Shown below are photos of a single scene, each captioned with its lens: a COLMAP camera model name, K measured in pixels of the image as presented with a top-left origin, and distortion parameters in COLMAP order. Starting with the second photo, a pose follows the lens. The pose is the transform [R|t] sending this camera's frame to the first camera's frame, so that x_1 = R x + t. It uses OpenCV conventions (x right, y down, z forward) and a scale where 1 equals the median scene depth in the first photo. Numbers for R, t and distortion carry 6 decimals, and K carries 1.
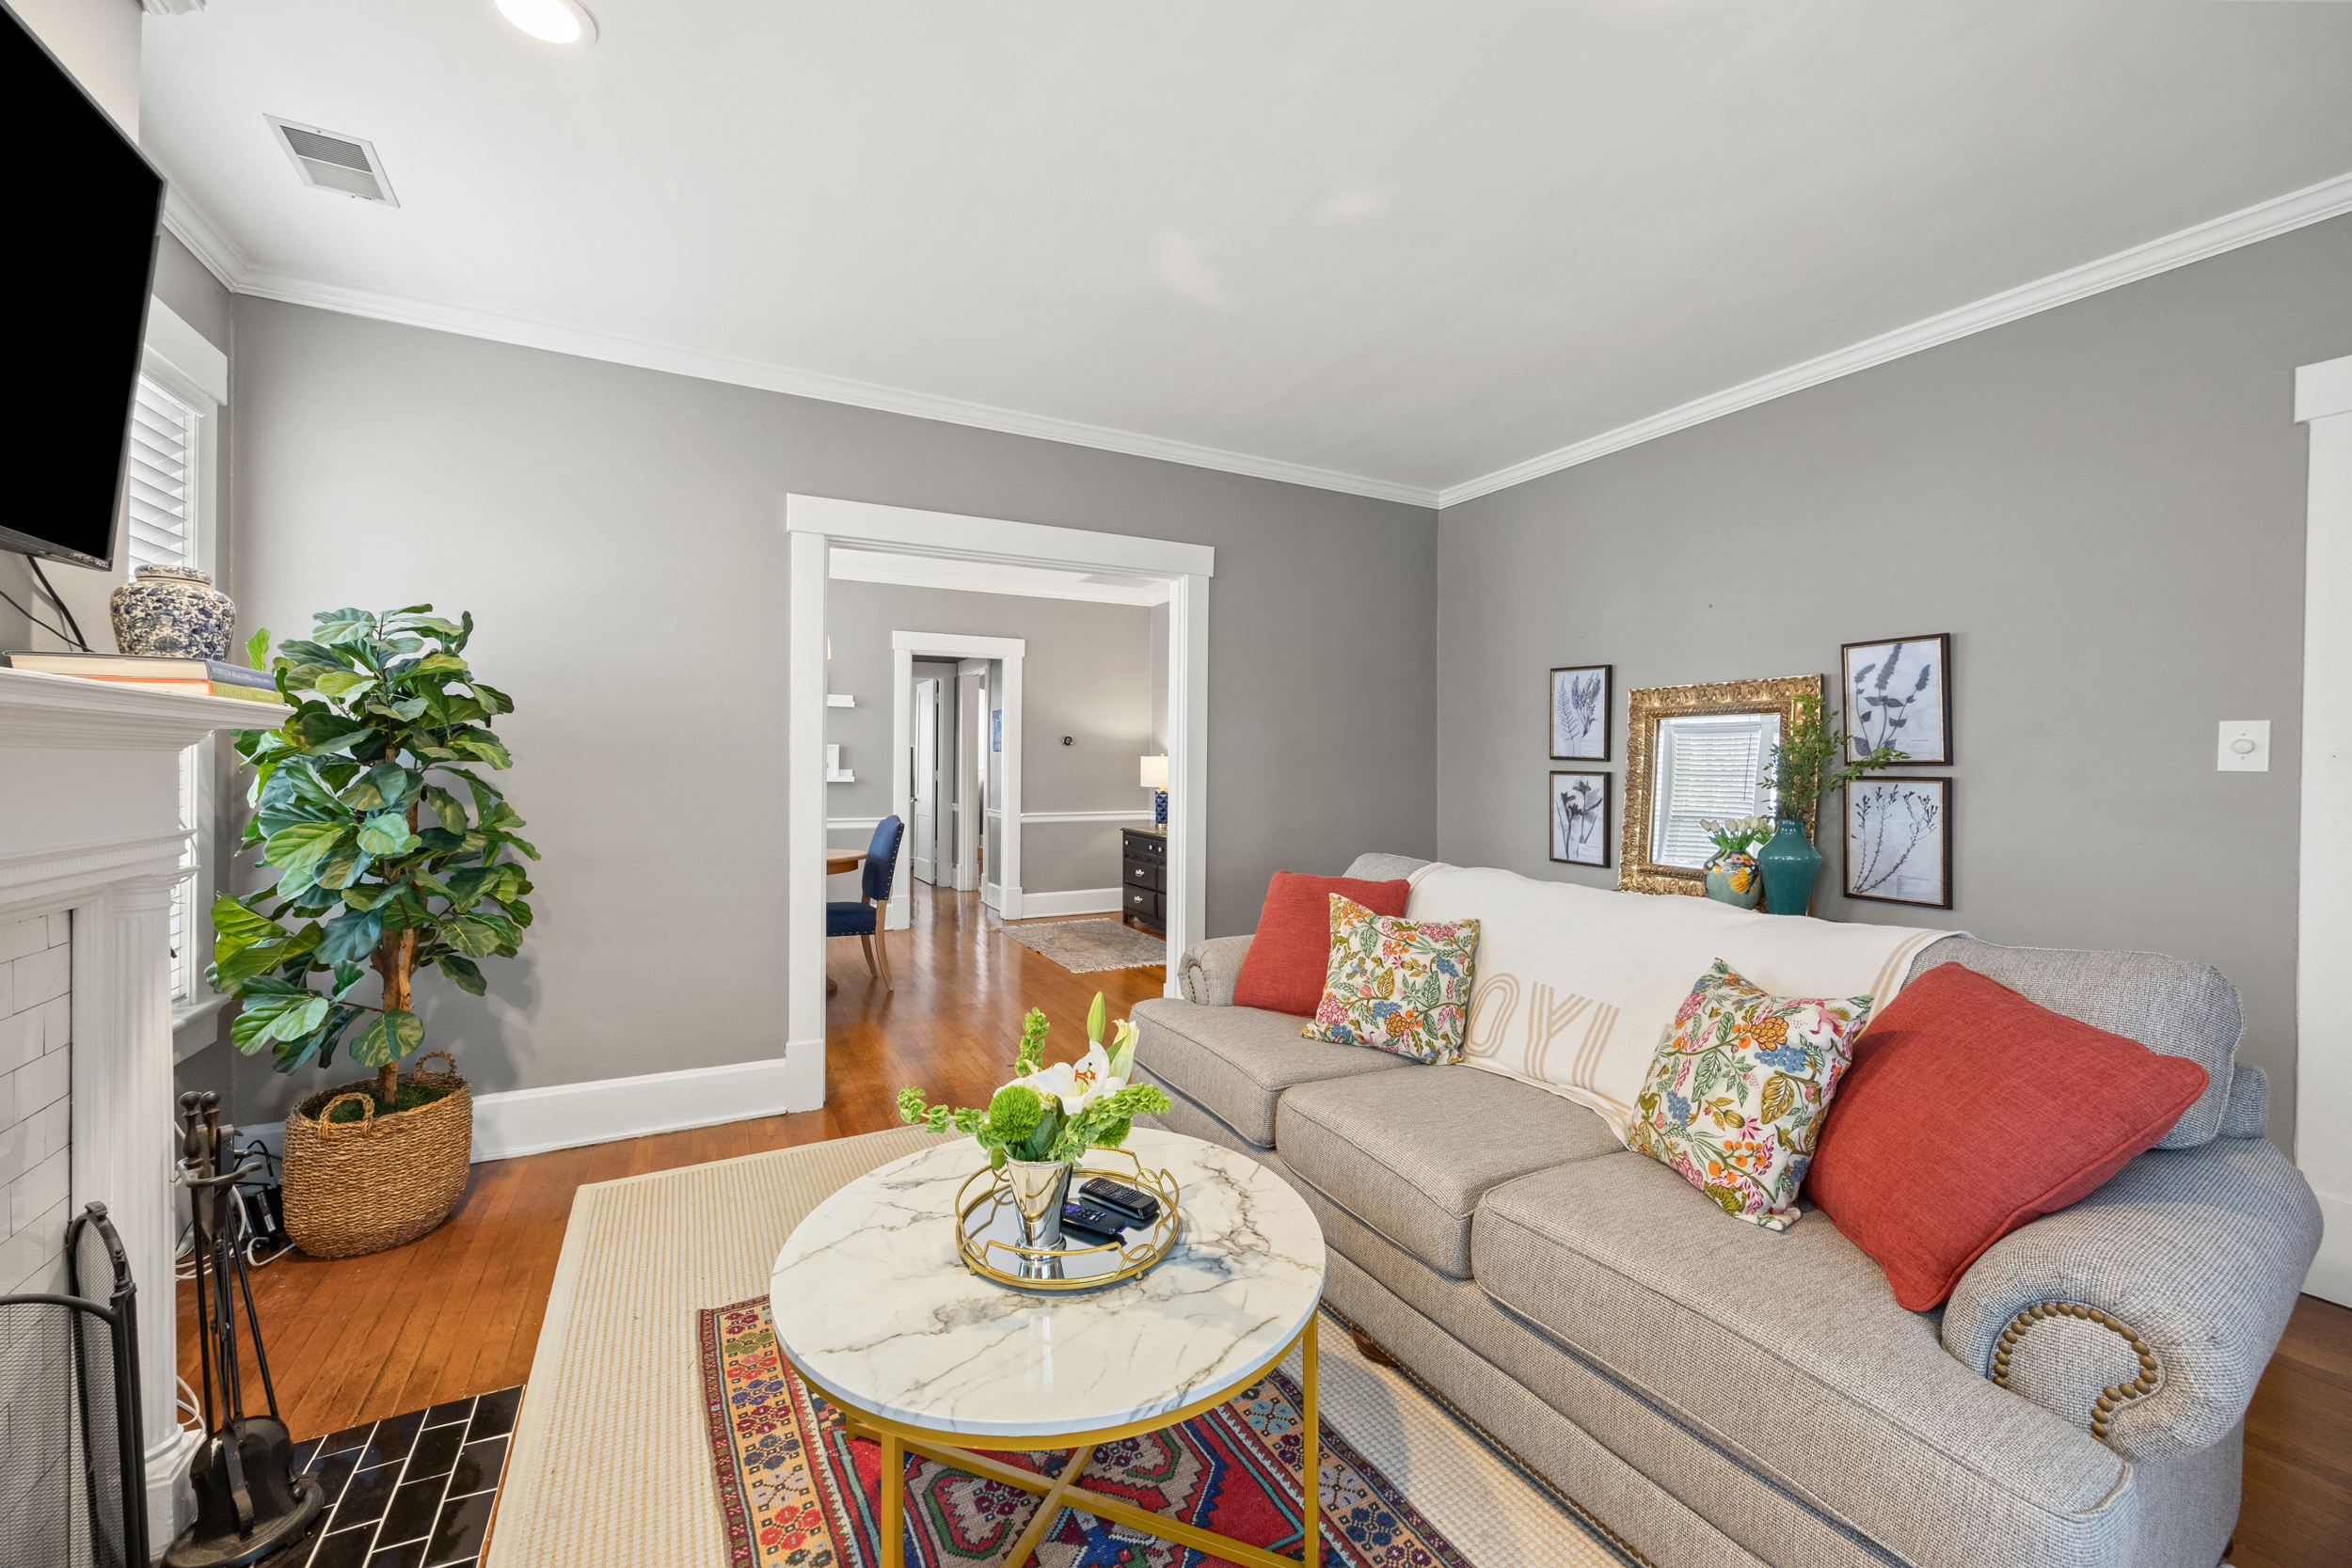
lens RADIAL K [[894.5, 0, 1188.5], [0, 894.5, 770.5], [0, 0, 1]] dist [-0.003643, -0.001028]
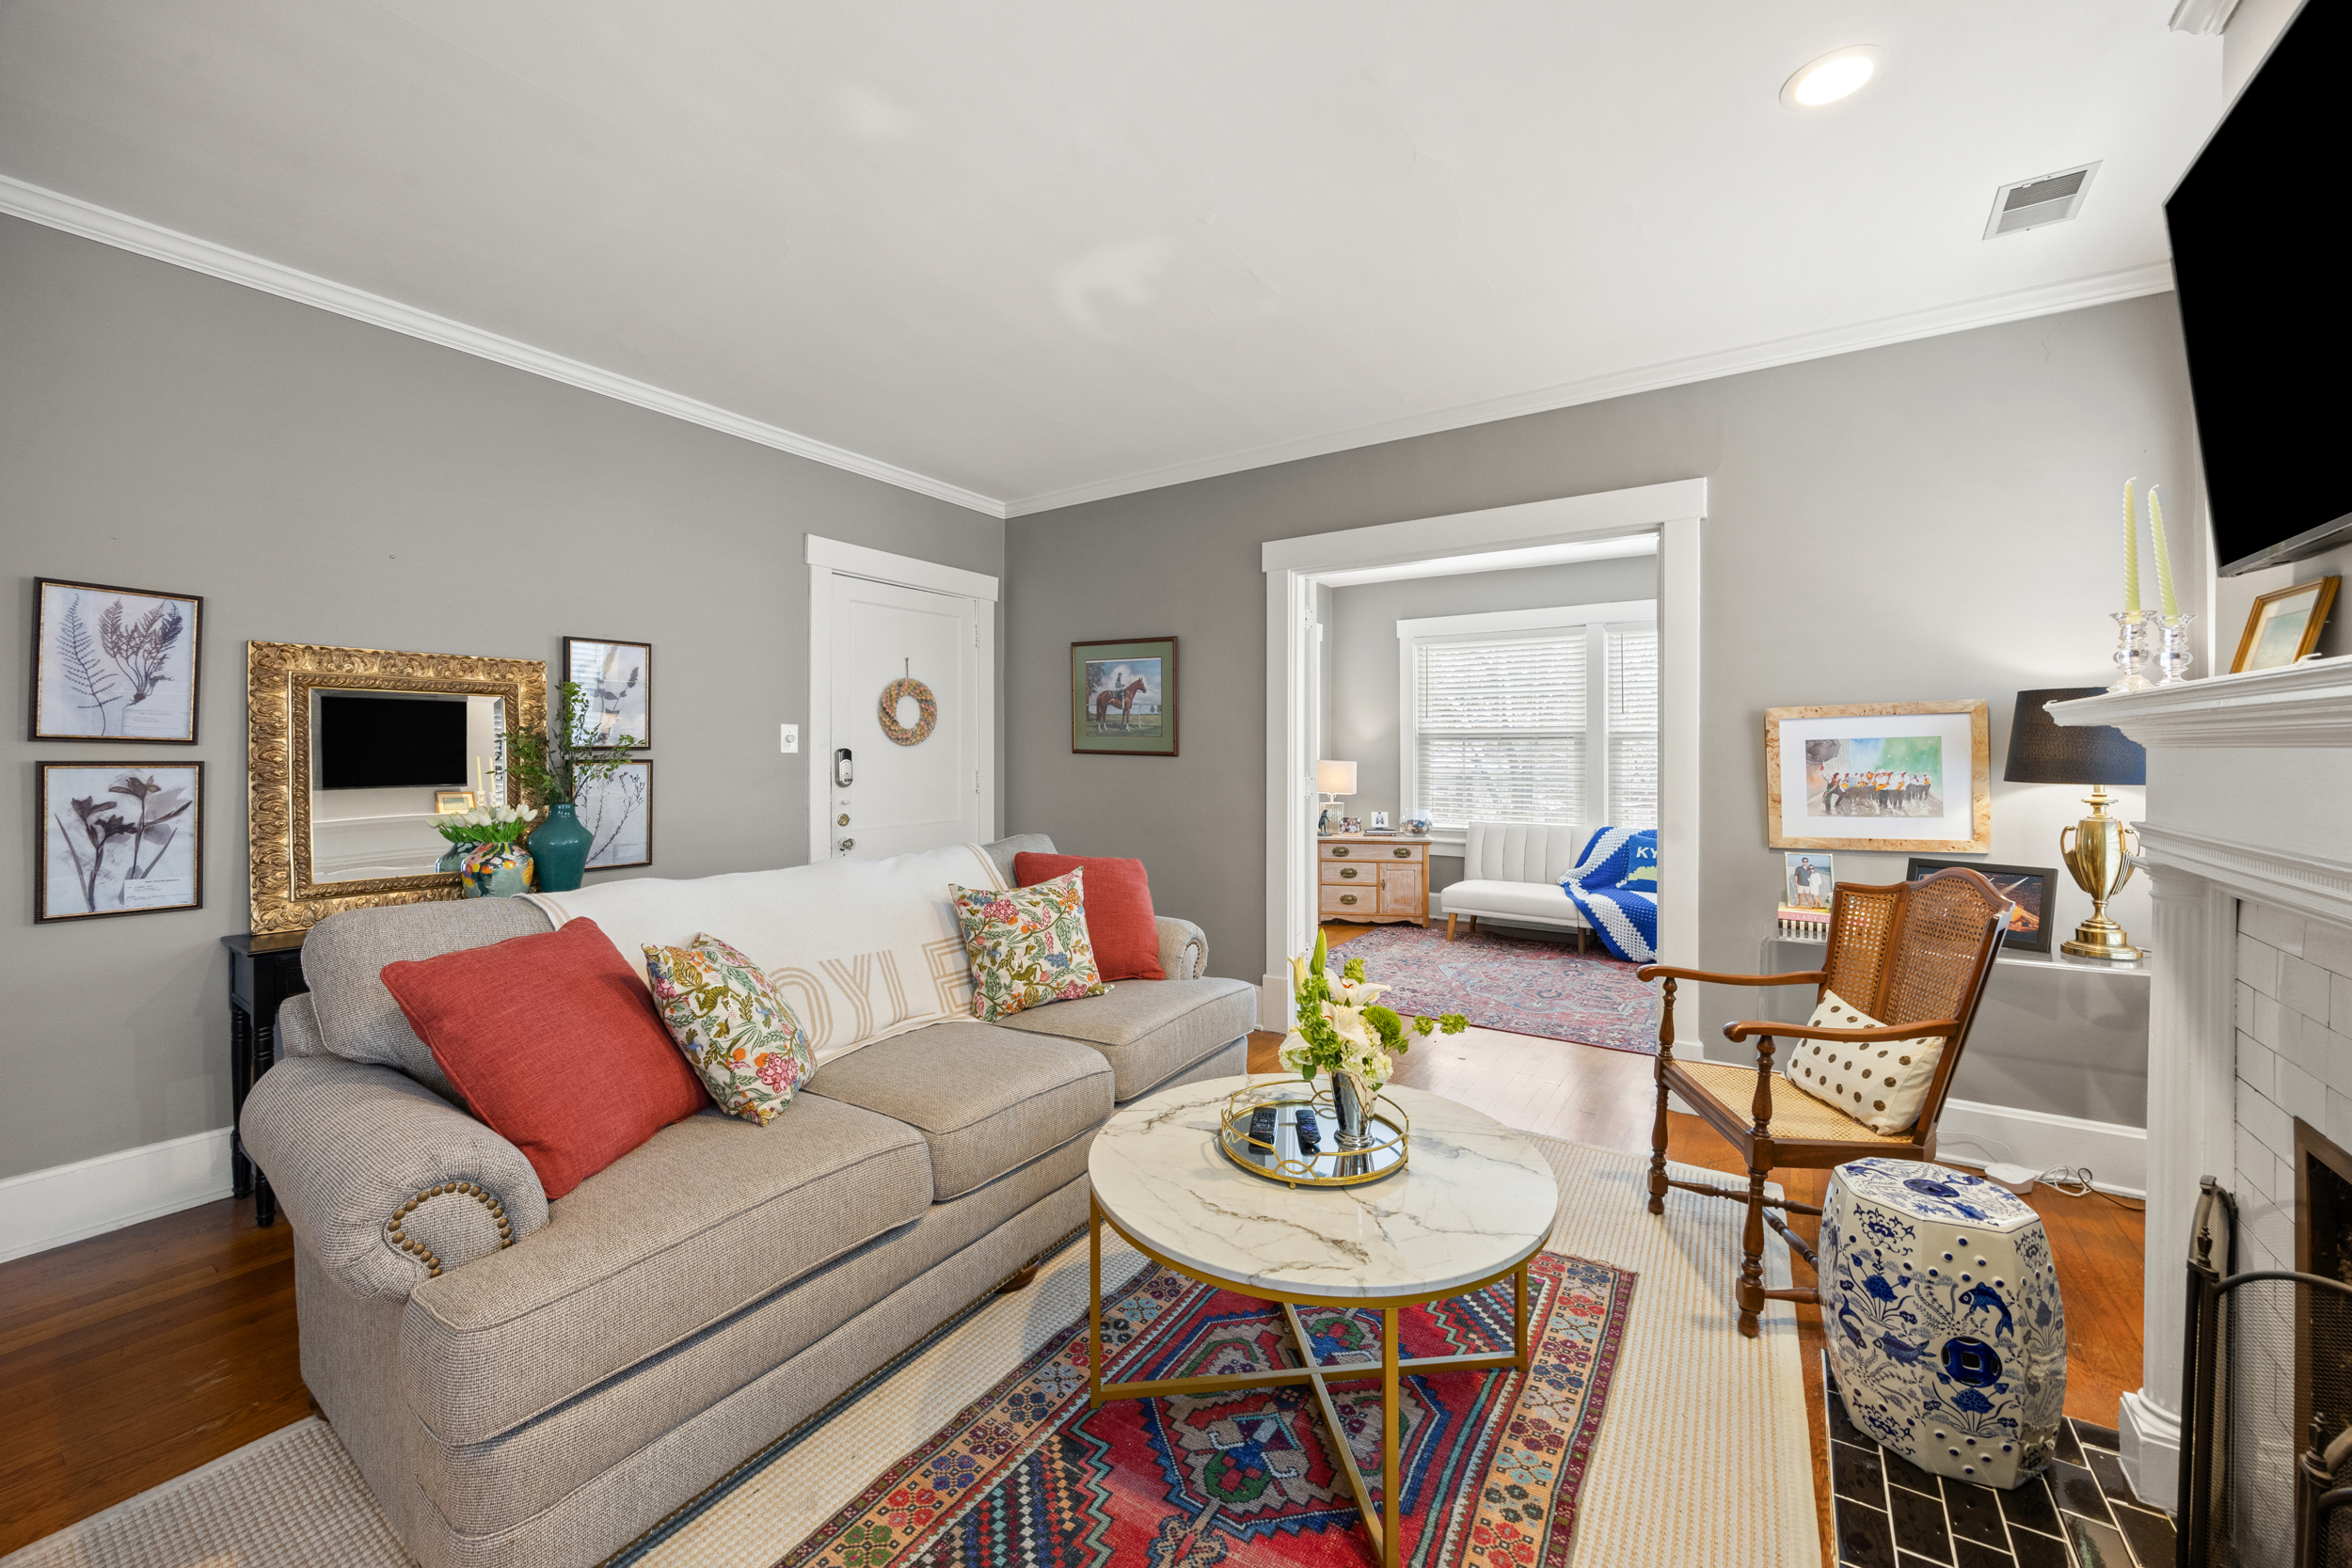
lens RADIAL K [[894.5, 0, 1170.3], [0, 894.5, 753.9], [0, 0, 1]] dist [-0.003643, -0.001028]
pose [[-0.447193, -0.008322, 0.894399, -0.427452], [0.003928, 0.999929, 0.011268, -0.008064], [-0.894429, 0.008552, -0.447129, 0.654329]]
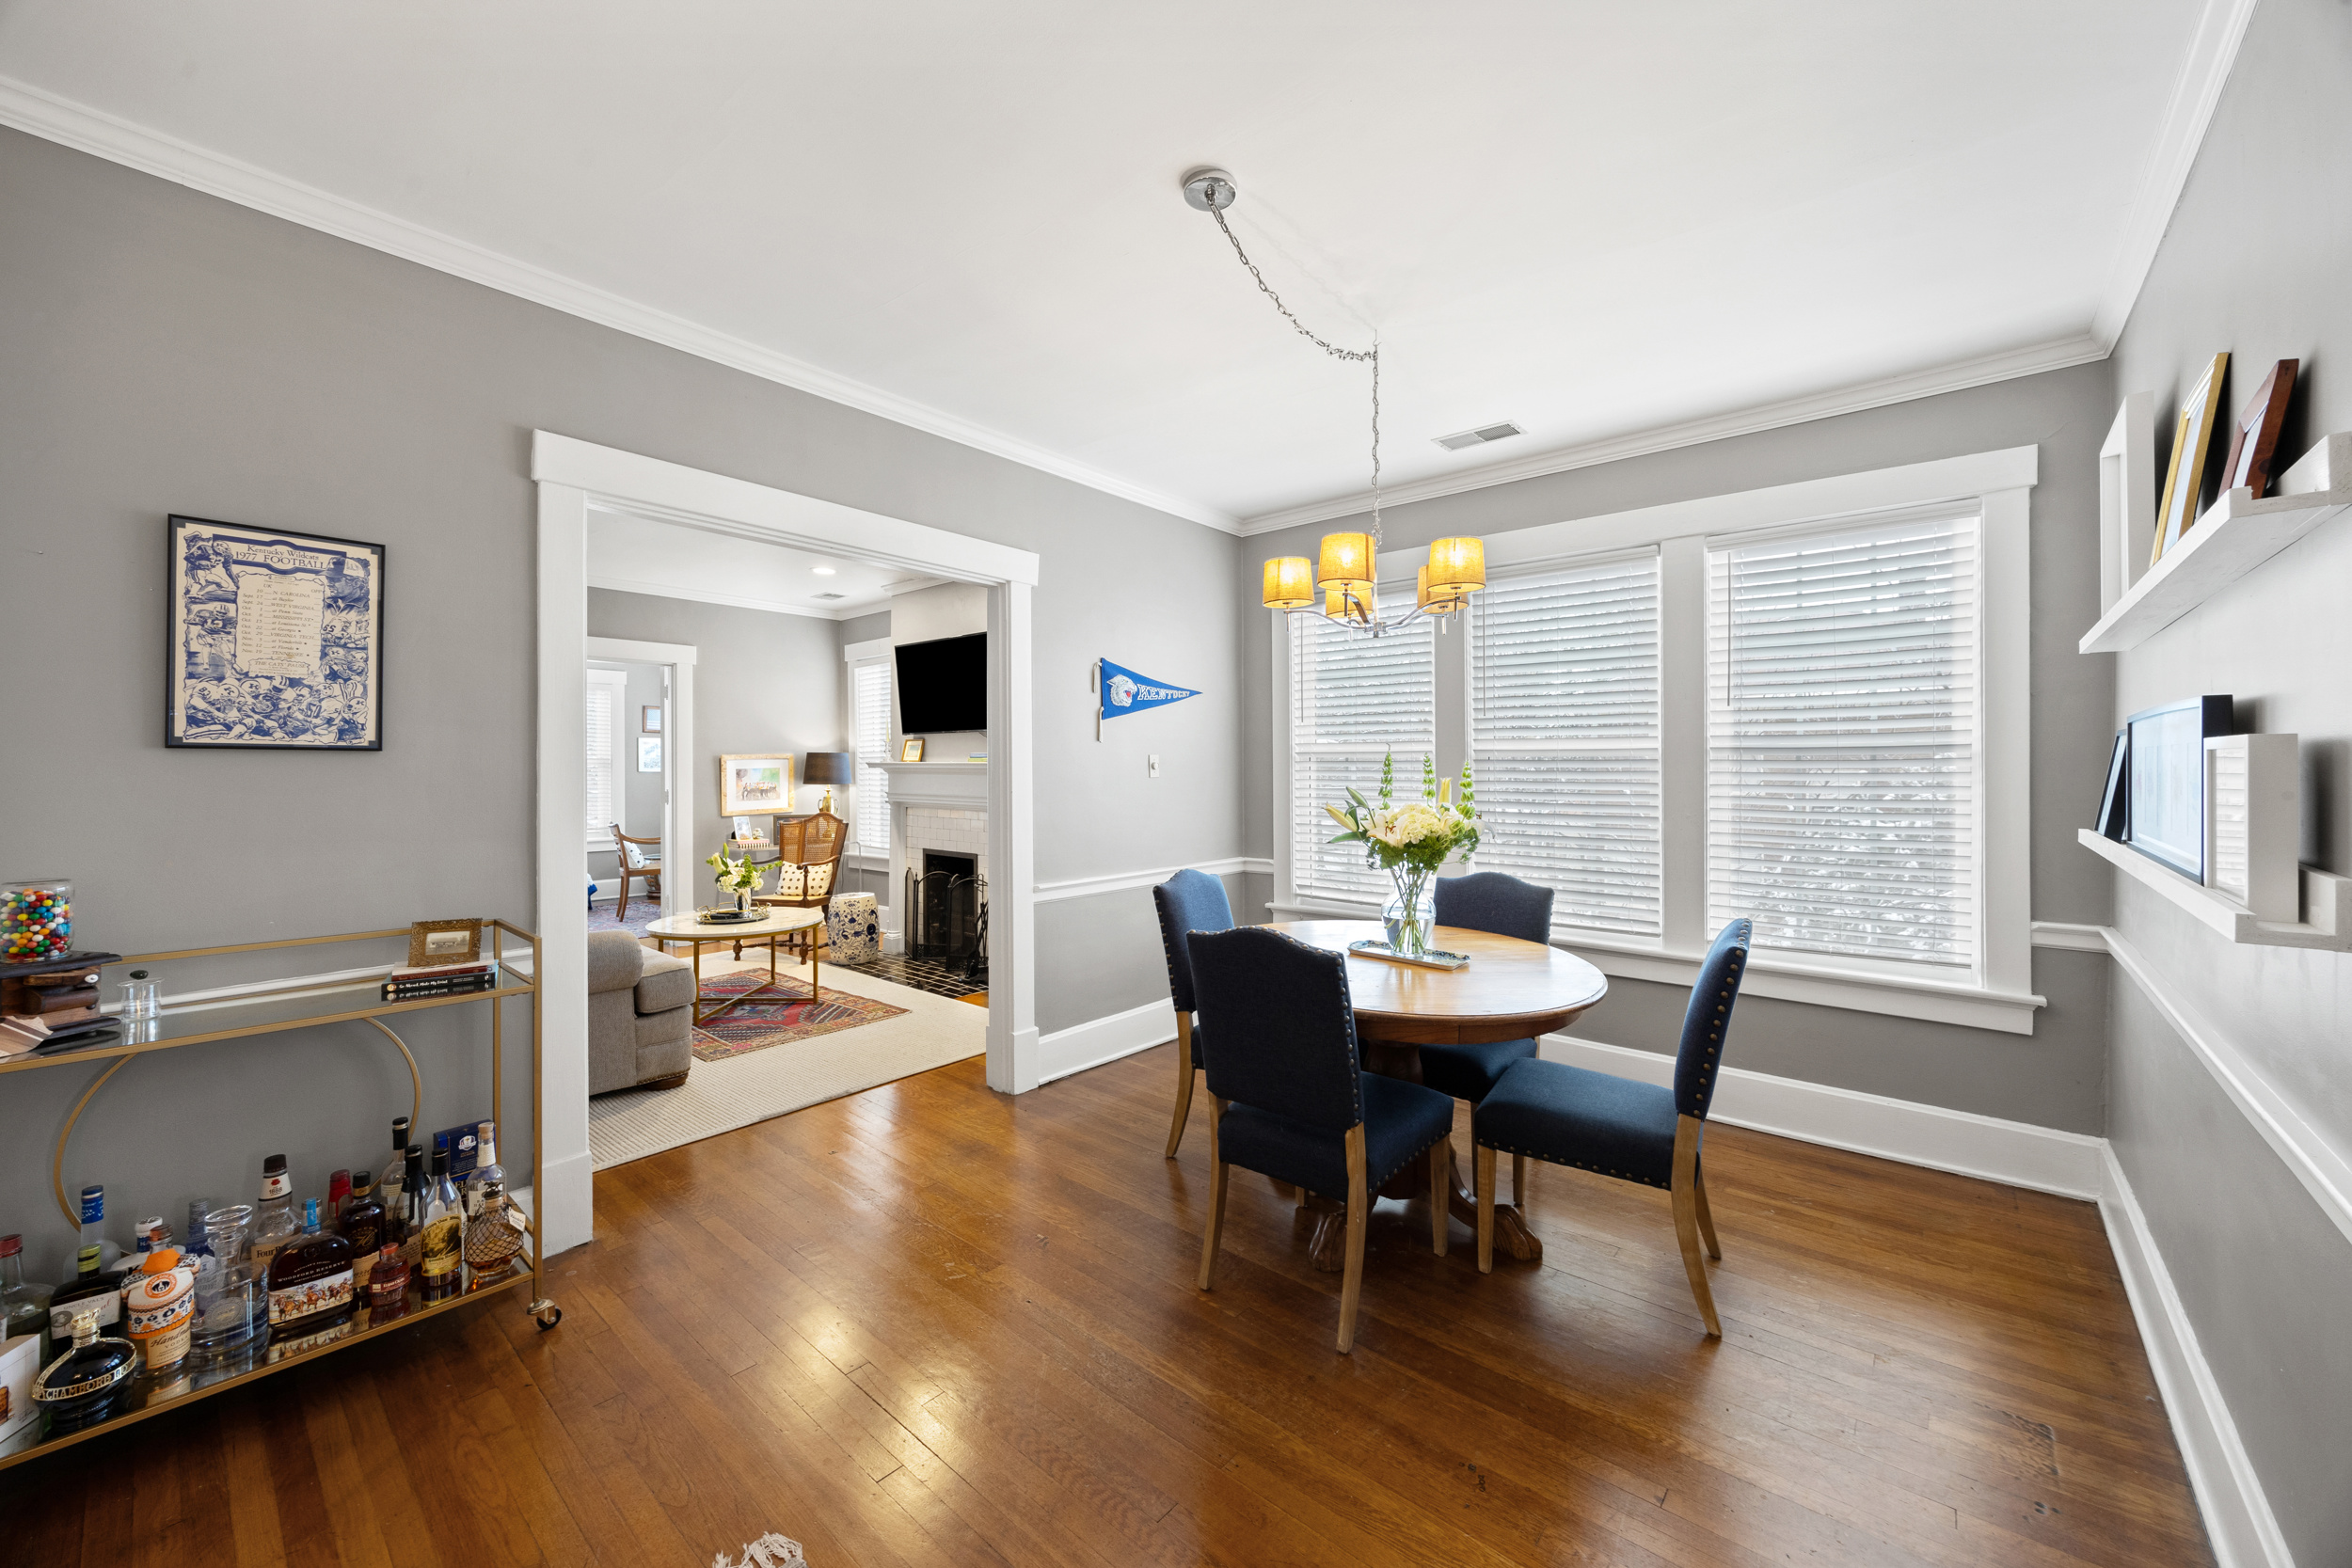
lens RADIAL K [[894.5, 0, 1171.1], [0, 894.5, 766.5], [0, 0, 1]] dist [-0.003643, -0.001028]
pose [[-0.938706, -0.001428, -0.344716, -0.192471], [-0.004005, 0.999969, 0.006764, -0.029753], [0.344696, 0.007730, -0.938683, 1.793006]]
